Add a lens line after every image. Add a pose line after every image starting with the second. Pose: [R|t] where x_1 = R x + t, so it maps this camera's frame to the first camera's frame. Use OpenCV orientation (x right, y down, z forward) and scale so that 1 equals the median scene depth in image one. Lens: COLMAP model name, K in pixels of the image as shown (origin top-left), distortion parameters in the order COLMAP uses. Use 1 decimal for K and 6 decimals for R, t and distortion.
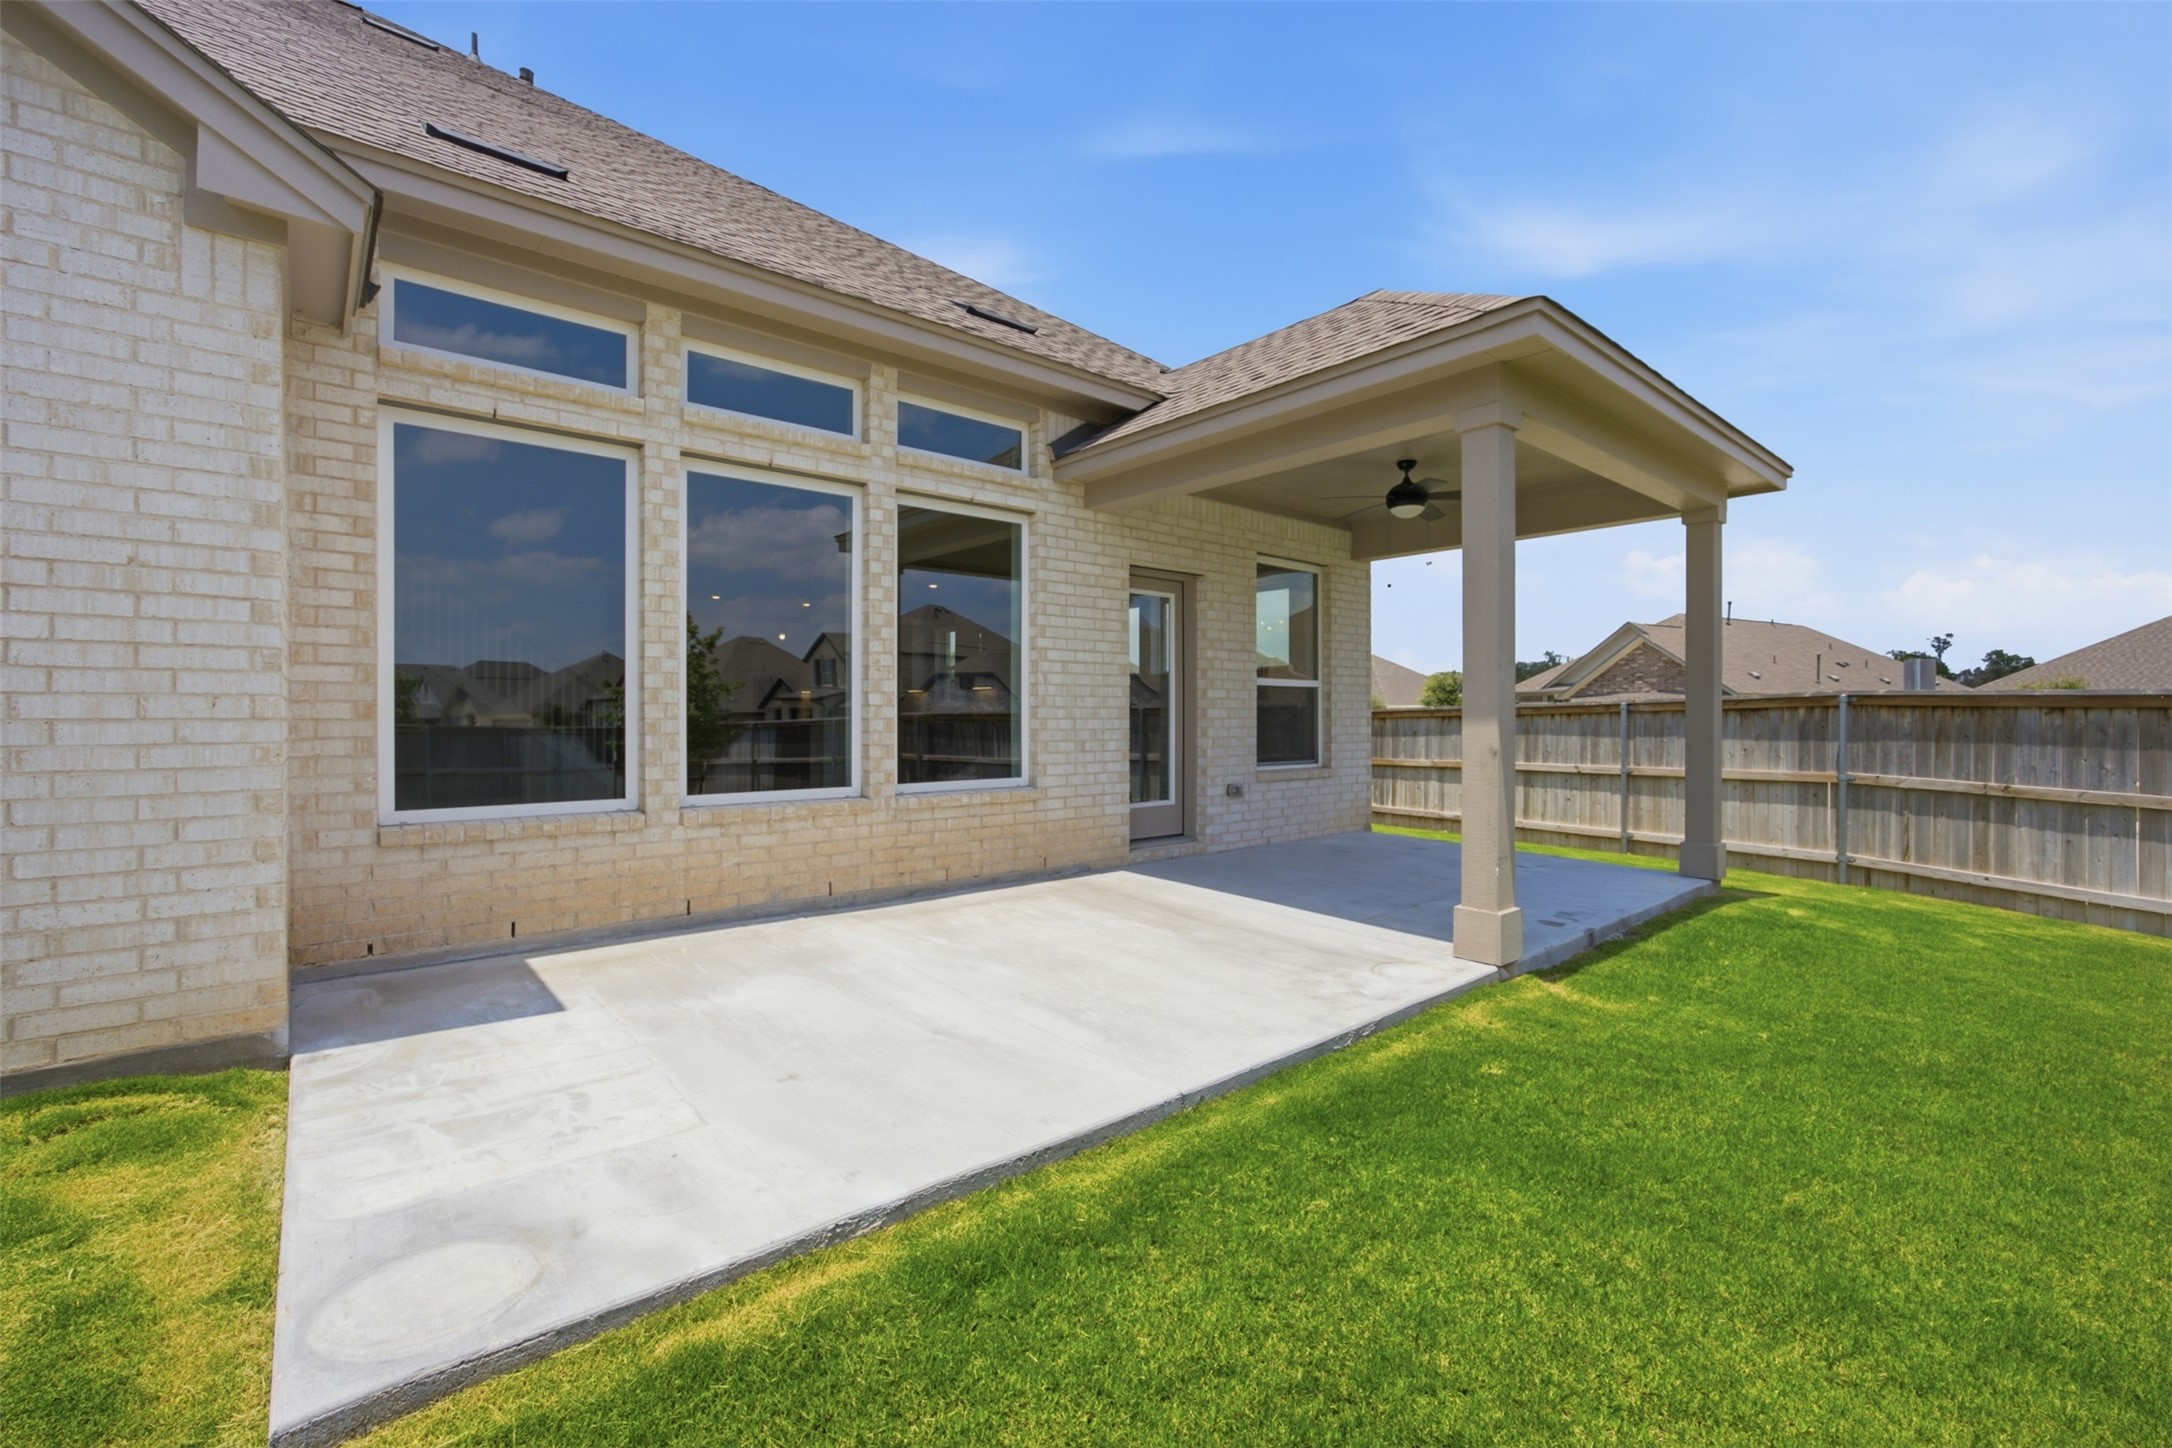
lens RADIAL K [[918.5, 0, 1068.8], [0, 918.5, 715.4], [0, 0, 1]] dist [-0.017396, 0.001158]
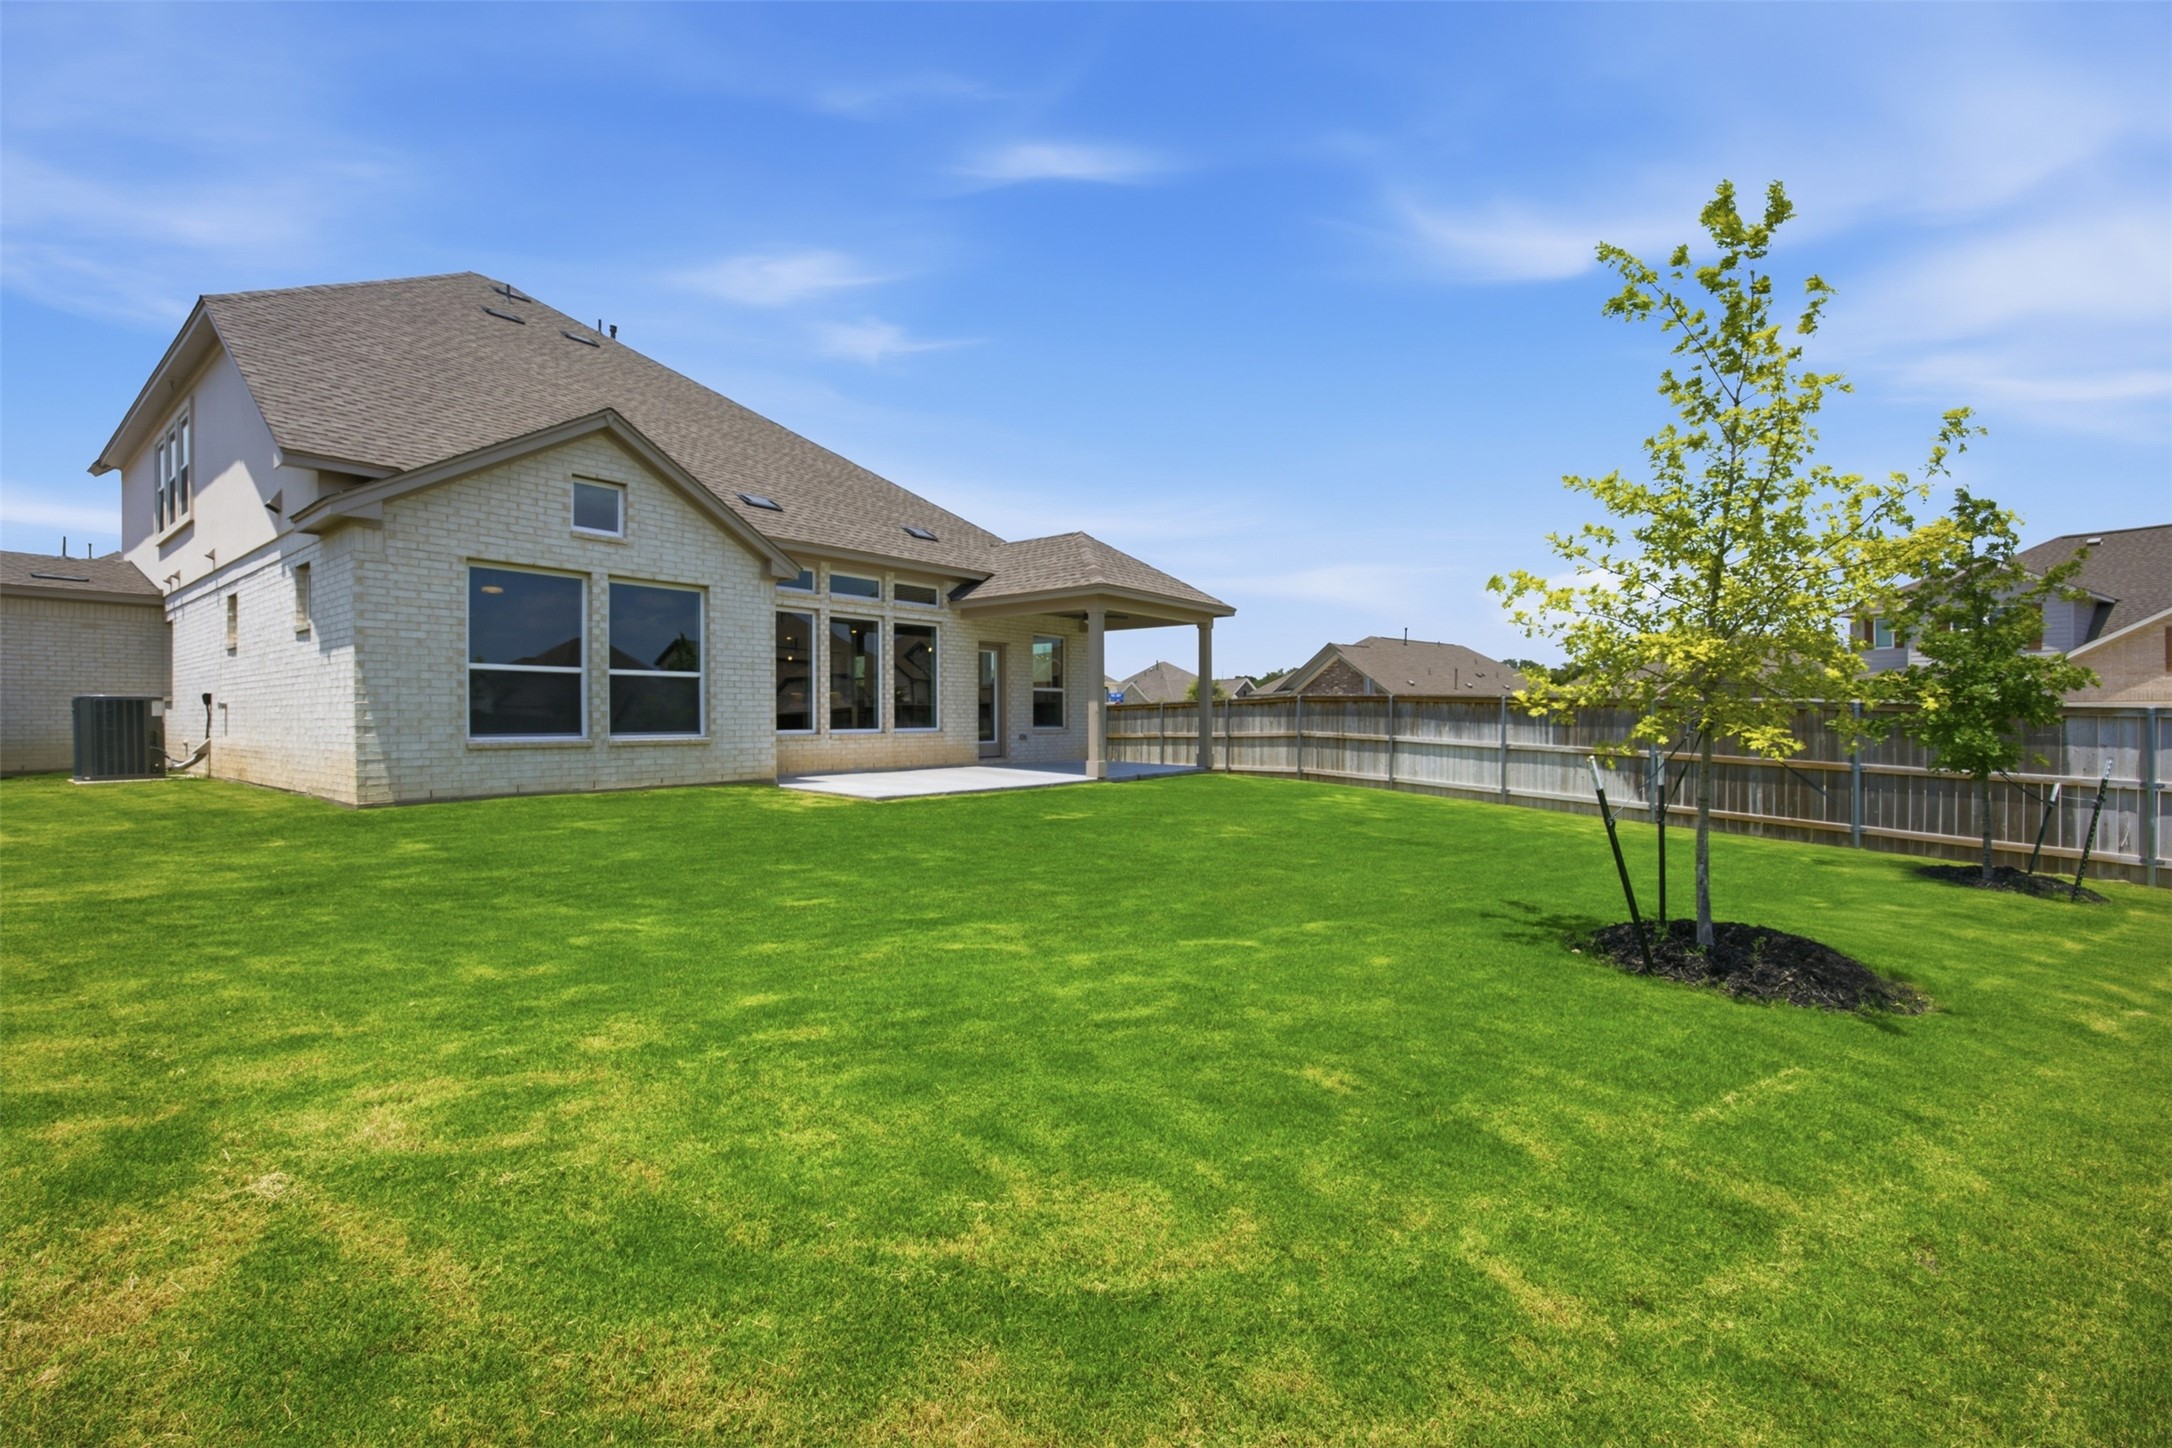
lens RADIAL K [[918.5, 0, 1073.0], [0, 918.5, 721.8], [0, 0, 1]] dist [-0.017396, 0.001158]
pose [[0.979375, -0.004264, 0.202006, -0.160674], [0.003457, 0.999985, 0.004348, 0.034045], [-0.202022, -0.003560, 0.979375, -1.268454]]
